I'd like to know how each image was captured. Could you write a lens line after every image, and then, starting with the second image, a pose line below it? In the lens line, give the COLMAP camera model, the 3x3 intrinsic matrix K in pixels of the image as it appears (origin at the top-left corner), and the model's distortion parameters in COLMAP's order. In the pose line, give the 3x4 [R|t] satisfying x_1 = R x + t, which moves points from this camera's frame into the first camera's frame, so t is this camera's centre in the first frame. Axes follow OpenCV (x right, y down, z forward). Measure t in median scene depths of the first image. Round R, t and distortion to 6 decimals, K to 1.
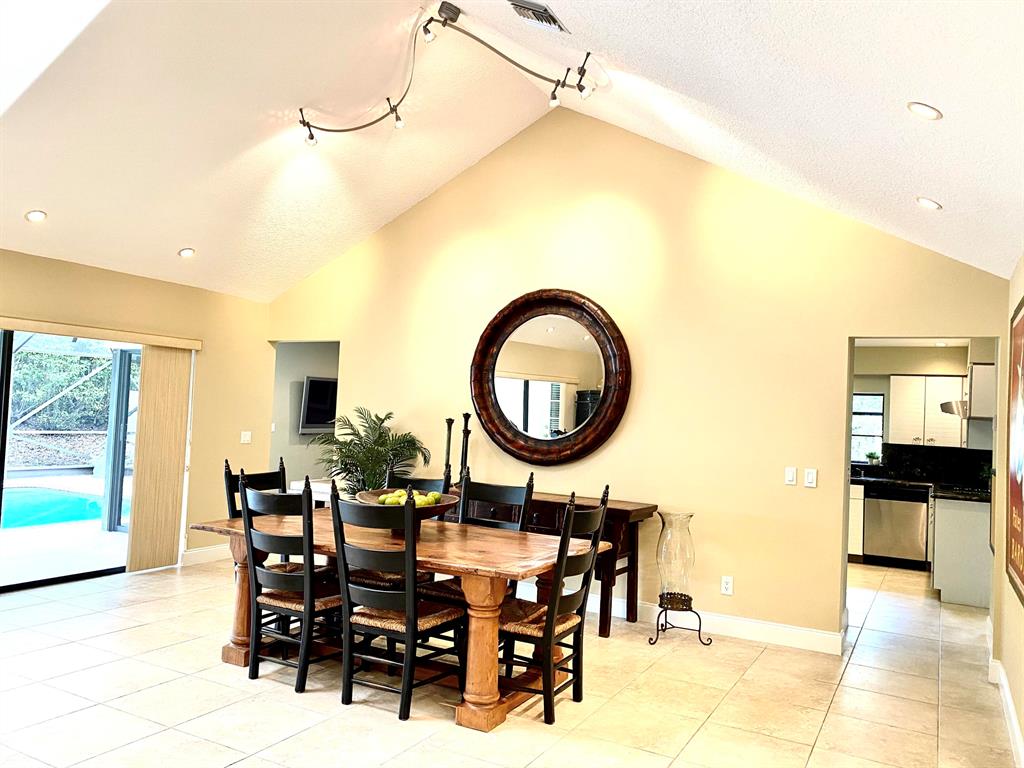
lens RADIAL K [[824.3, 0, 512.0], [0, 824.3, 384.0], [0, 0, 1]] dist [-0.001670, 0.000273]
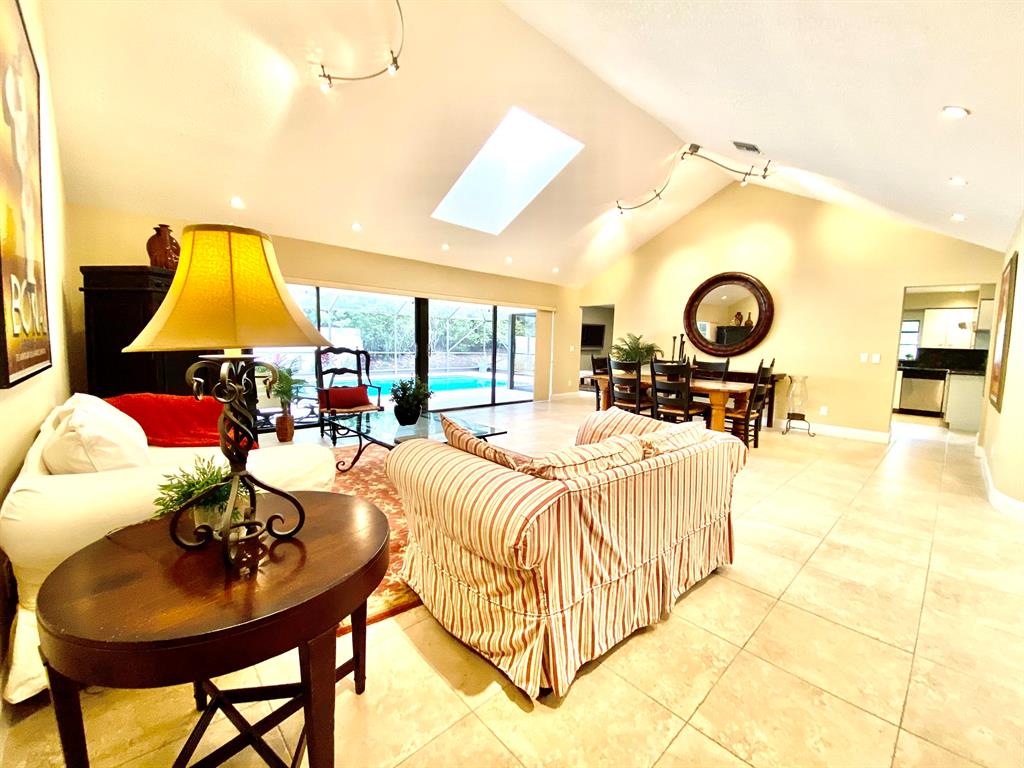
lens RADIAL K [[416.6, 0, 512.0], [0, 416.6, 384.0], [0, 0, 1]] dist [0.001856, -0.015946]
pose [[0.940264, 0.012220, -0.340227, -0.101015], [0.031624, 0.991900, 0.123024, 0.016767], [0.338974, -0.126434, 0.932261, -0.194878]]
